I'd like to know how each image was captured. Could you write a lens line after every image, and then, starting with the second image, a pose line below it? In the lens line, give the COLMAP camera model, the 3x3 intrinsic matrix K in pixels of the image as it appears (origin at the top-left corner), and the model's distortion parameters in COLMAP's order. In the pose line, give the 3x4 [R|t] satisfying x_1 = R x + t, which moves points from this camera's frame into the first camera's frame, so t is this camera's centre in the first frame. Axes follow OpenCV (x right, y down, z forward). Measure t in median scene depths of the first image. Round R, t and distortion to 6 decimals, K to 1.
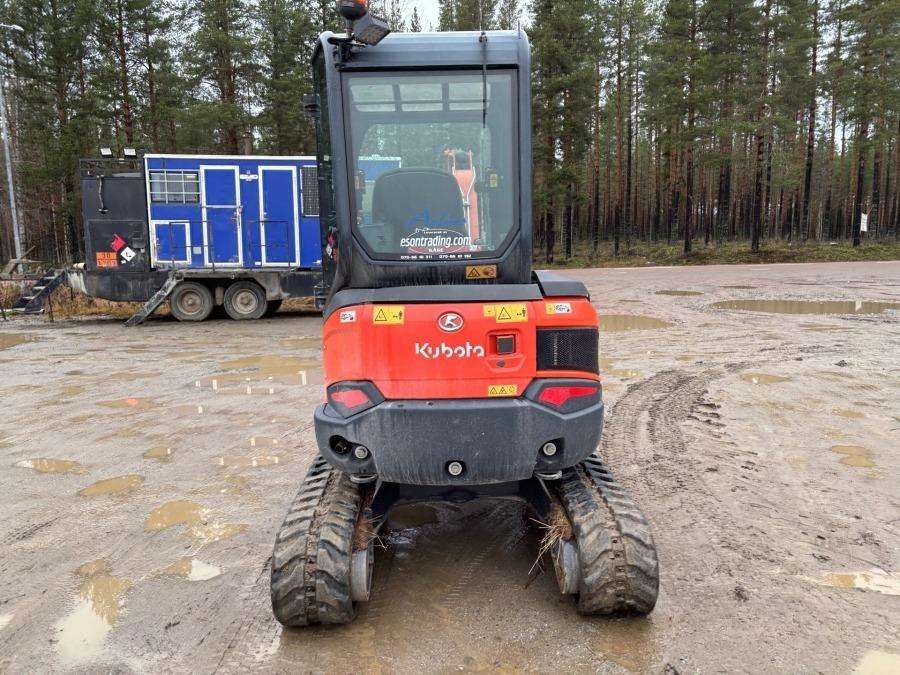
lens RADIAL K [[673.1, 0, 459.5], [0, 673.1, 335.7], [0, 0, 1]] dist [0.059981, -0.062371]
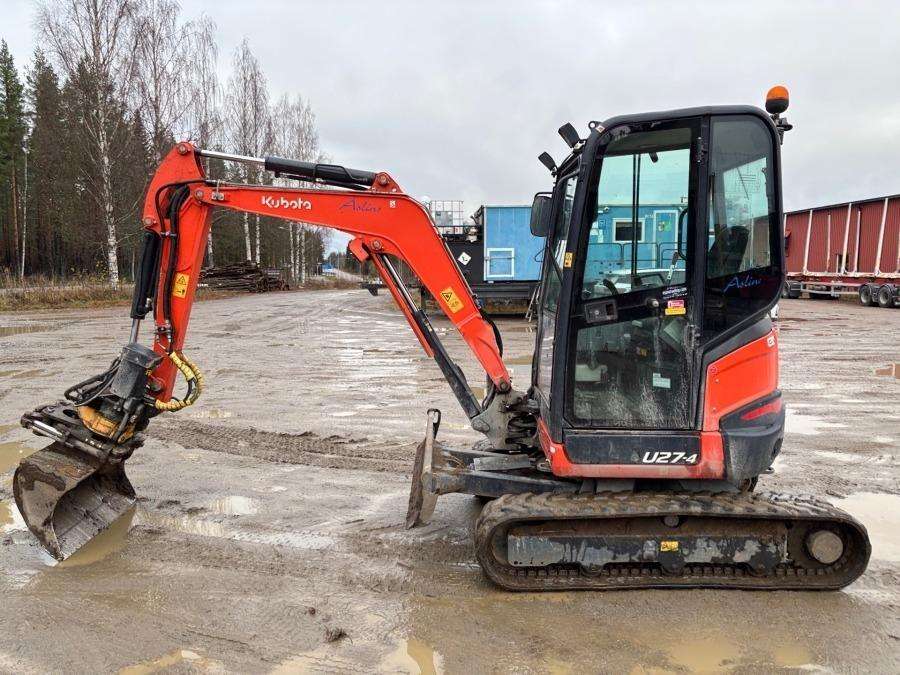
lens RADIAL K [[673.1, 0, 453.4], [0, 673.1, 335.8], [0, 0, 1]] dist [0.059981, -0.062371]
pose [[0.018067, -0.083128, 0.996375, -1.429795], [0.135614, 0.987532, 0.079931, -0.218518], [-0.990597, 0.133679, 0.029115, 1.557939]]
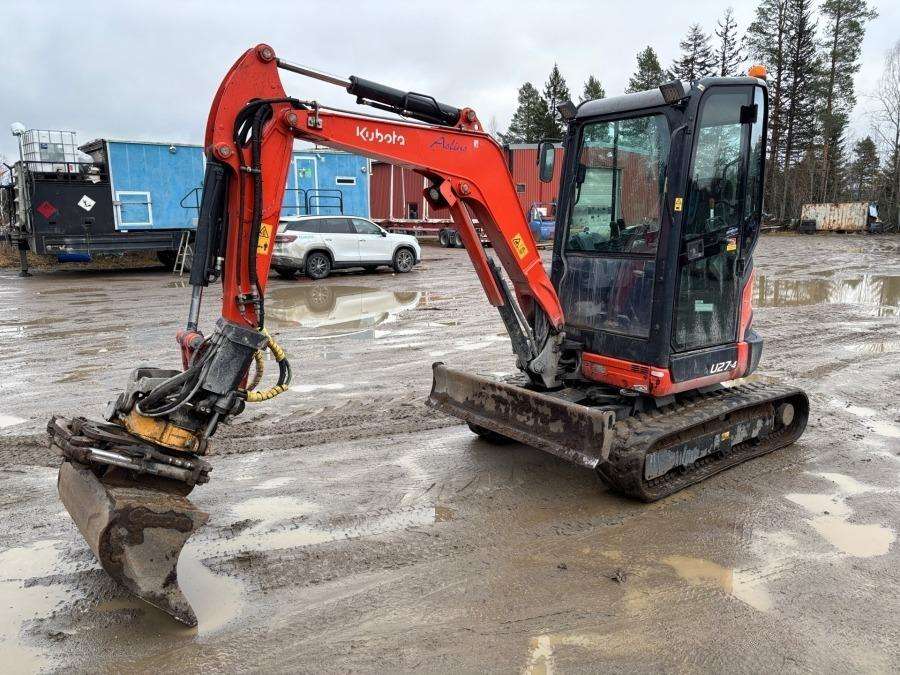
lens RADIAL K [[673.1, 0, 450.1], [0, 673.1, 342.2], [0, 0, 1]] dist [0.059981, -0.062371]
pose [[-0.581079, -0.132054, 0.803062, -1.085232], [0.125536, 0.960395, 0.248760, -0.357821], [-0.804107, 0.245363, -0.541488, 2.532234]]
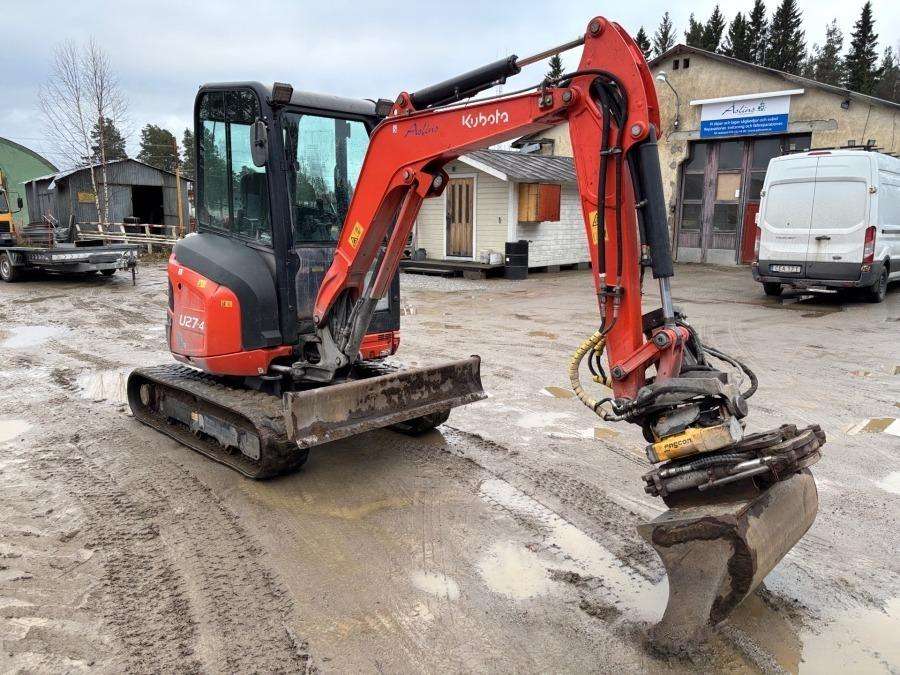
lens RADIAL K [[673.1, 0, 457.1], [0, 673.1, 340.6], [0, 0, 1]] dist [0.059981, -0.062371]
pose [[-0.715802, 0.134431, -0.685241, 0.867729], [-0.094732, 0.953530, 0.286020, -0.392969], [0.691847, 0.269648, -0.669804, 2.722194]]
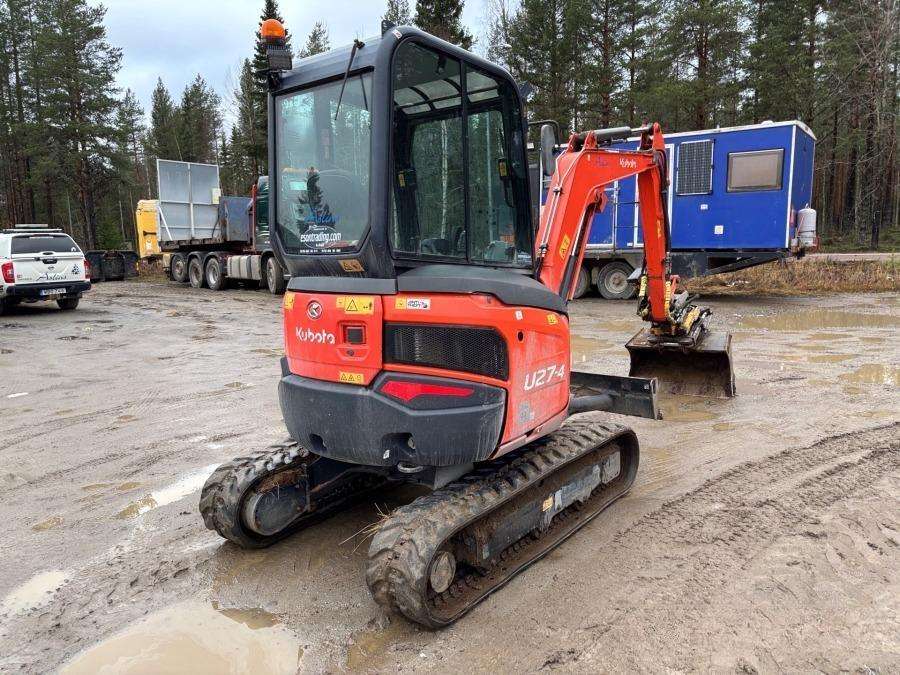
lens RADIAL K [[673.1, 0, 454.4], [0, 673.1, 335.6], [0, 0, 1]] dist [0.059981, -0.062371]
pose [[0.758988, 0.087723, -0.645169, 0.847565], [-0.066441, 0.996145, 0.057282, -0.055339], [0.647706, -0.000611, 0.761890, 0.286447]]
